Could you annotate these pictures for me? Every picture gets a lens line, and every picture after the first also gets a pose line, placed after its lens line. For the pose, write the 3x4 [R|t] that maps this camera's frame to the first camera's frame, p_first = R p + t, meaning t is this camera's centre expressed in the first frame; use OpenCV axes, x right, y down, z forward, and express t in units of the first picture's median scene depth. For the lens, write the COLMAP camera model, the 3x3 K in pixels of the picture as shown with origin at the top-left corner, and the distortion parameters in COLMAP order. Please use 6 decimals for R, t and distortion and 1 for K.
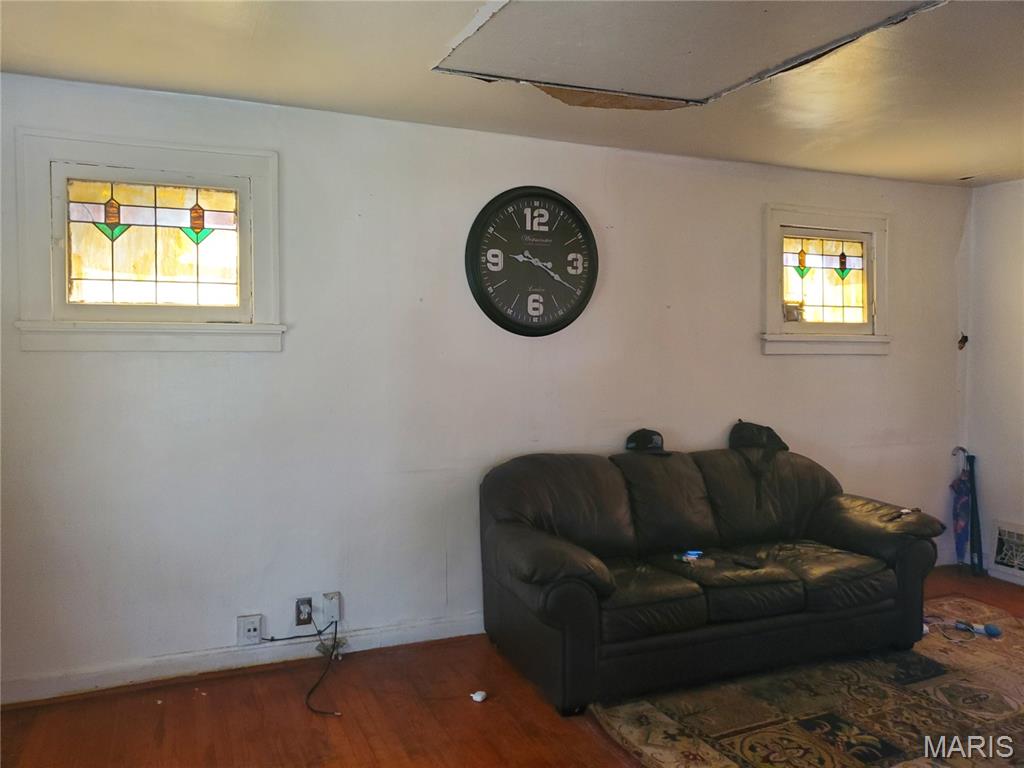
lens RADIAL K [[780.8, 0, 509.7], [0, 780.8, 394.5], [0, 0, 1]] dist [0.010838, 0.004640]
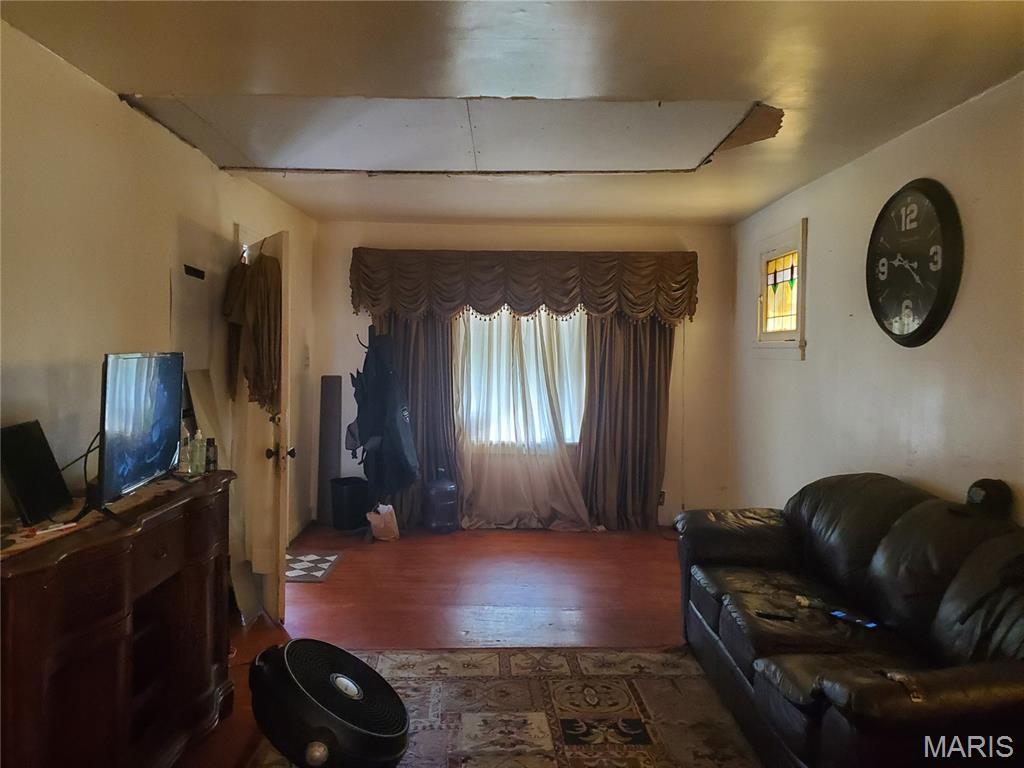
lens RADIAL K [[939.8, 0, 512.0], [0, 939.8, 384.0], [0, 0, 1]] dist [0.003422, 0.000170]
pose [[-0.429429, 0.024152, -0.902778, 1.170654], [-0.070007, 0.995744, 0.059940, -0.060926], [0.900383, 0.088941, -0.425910, 1.016234]]
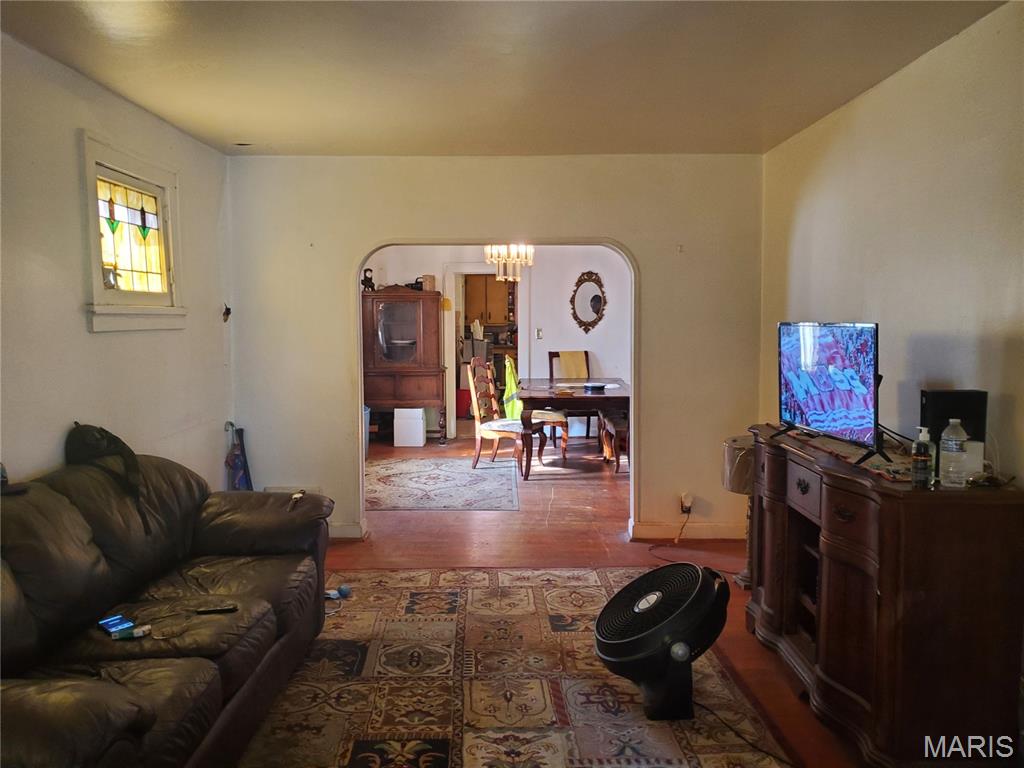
lens RADIAL K [[786.2, 0, 512.0], [0, 786.2, 384.0], [0, 0, 1]] dist [0.009449, 0.001791]
pose [[0.434814, -0.087461, 0.896263, -0.208772], [0.069466, 0.995564, 0.063450, -0.024795], [-0.897837, 0.034671, 0.438961, 0.351888]]
